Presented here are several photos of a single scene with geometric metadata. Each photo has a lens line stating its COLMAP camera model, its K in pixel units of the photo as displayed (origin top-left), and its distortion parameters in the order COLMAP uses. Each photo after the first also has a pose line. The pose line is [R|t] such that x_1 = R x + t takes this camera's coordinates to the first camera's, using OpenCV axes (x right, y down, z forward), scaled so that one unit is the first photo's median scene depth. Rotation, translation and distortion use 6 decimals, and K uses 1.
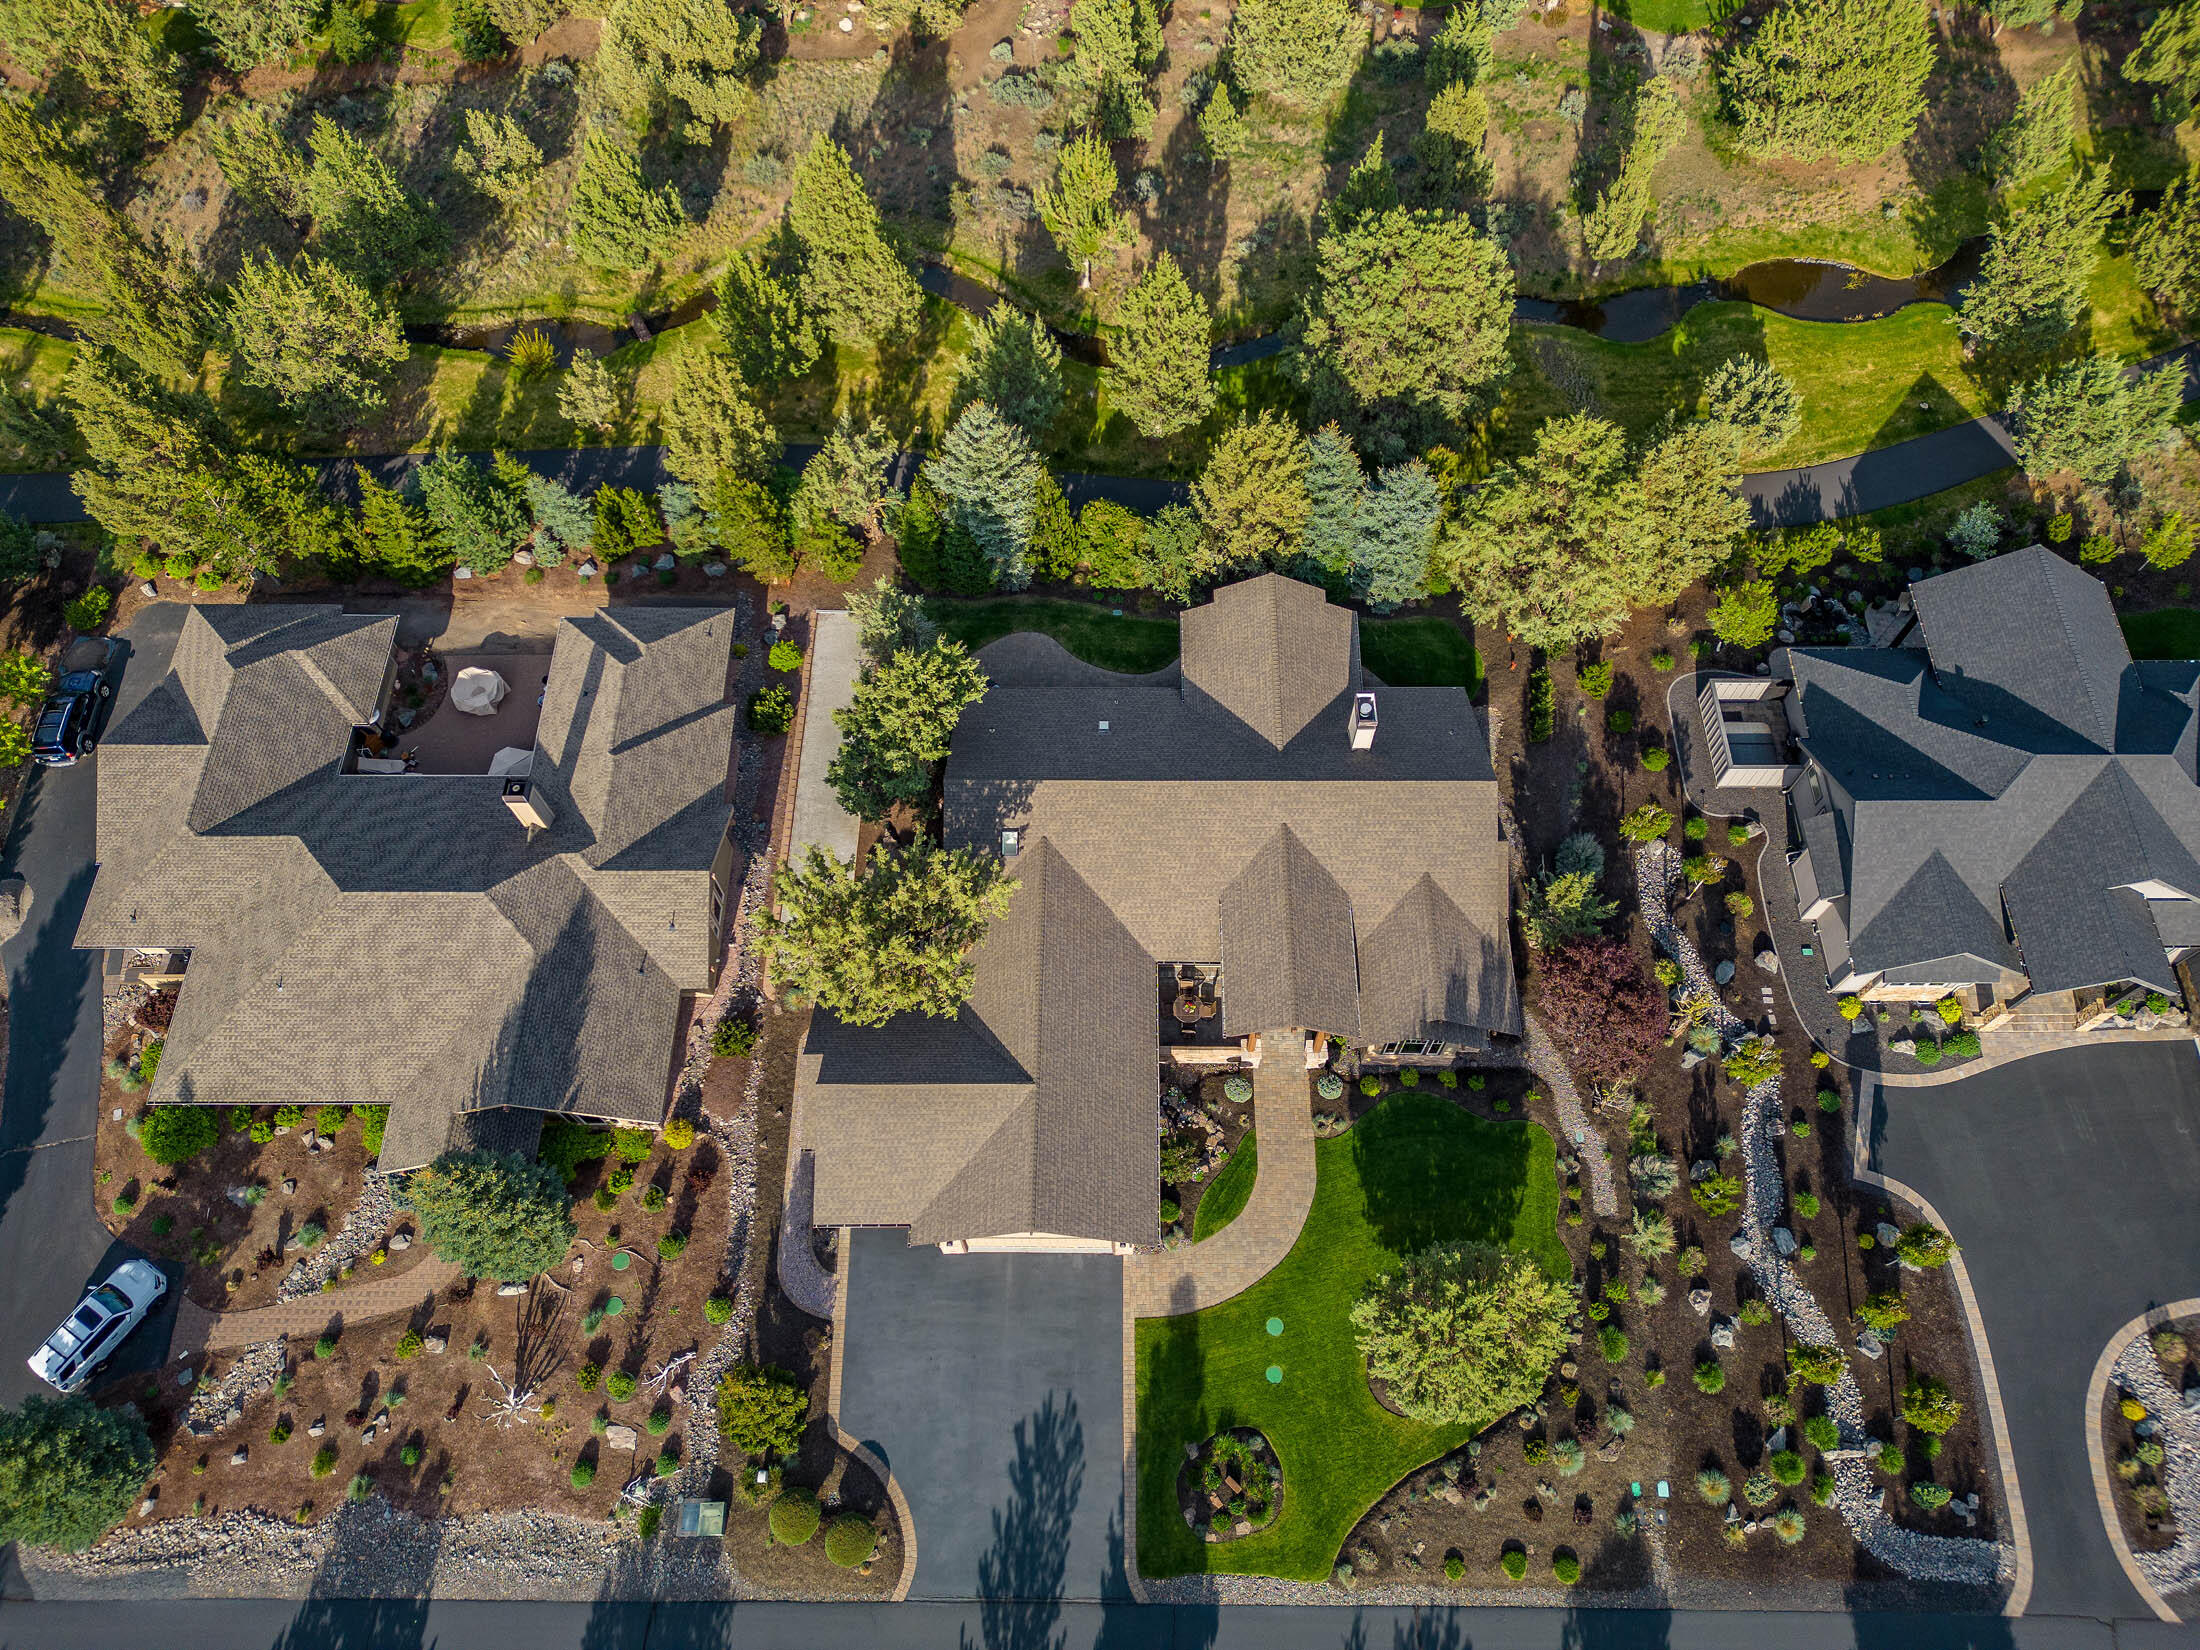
lens RADIAL K [[1528.0, 0, 1107.1], [0, 1528.0, 829.6], [0, 0, 1]] dist [0.053846, -0.038948]
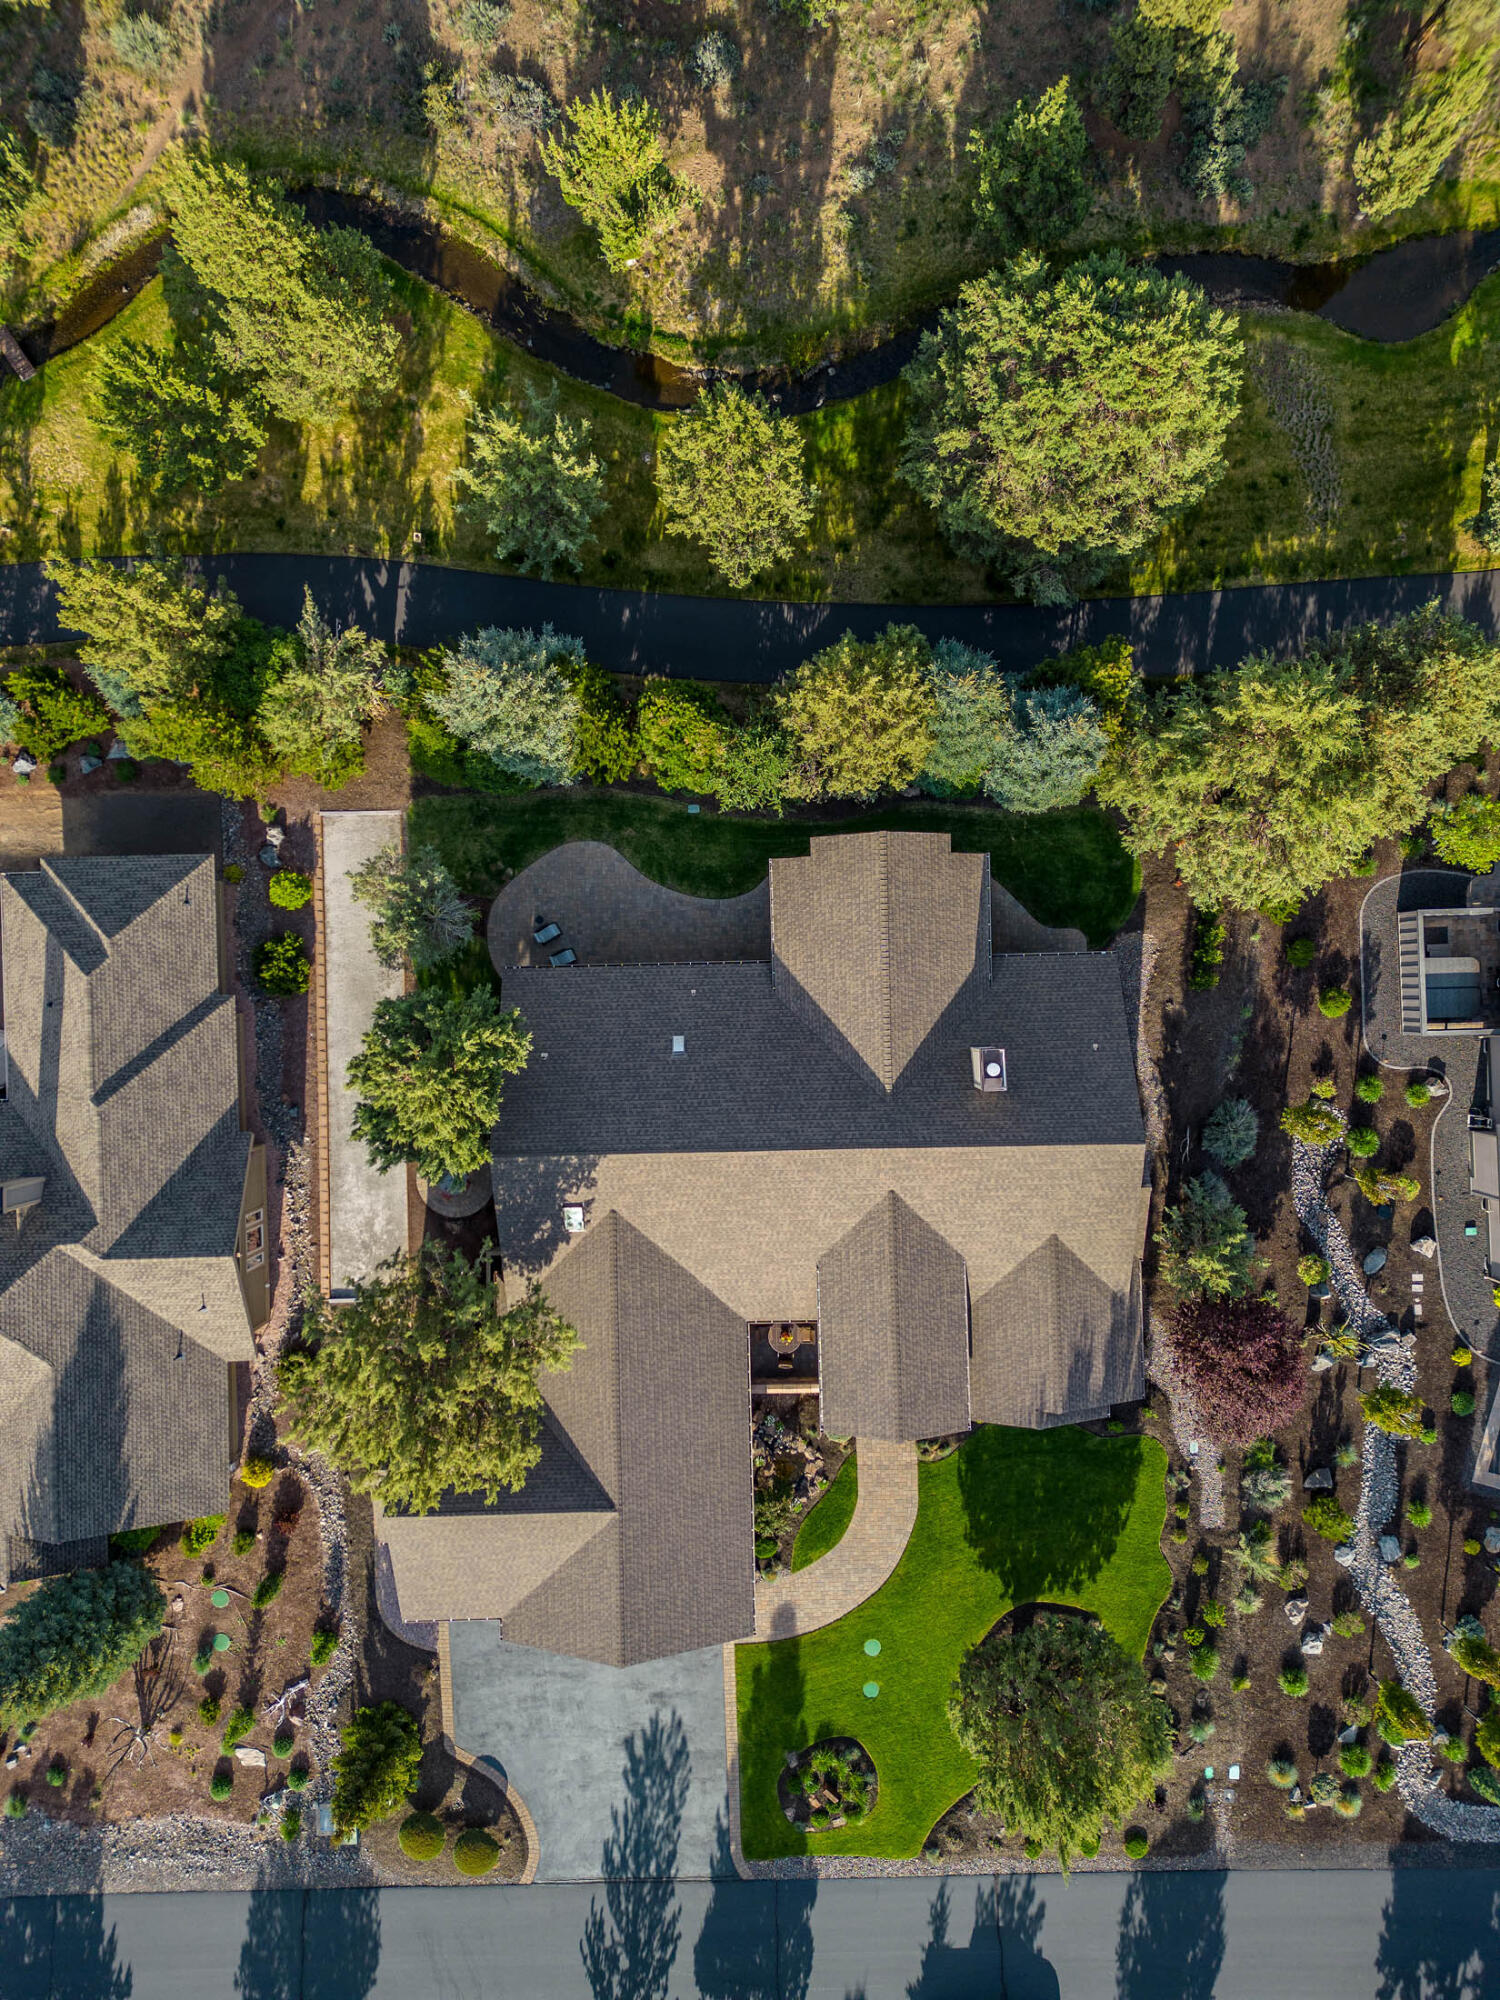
lens RADIAL K [[1389.1, 0, 746.7], [0, 1389.1, 988.8], [0, 0, 1]] dist [0.053846, -0.038948]
pose [[0.999466, -0.031417, -0.008959, 0.045106], [0.031972, 0.884250, 0.465917, -0.469450], [-0.006715, -0.465955, 0.884783, 0.361278]]
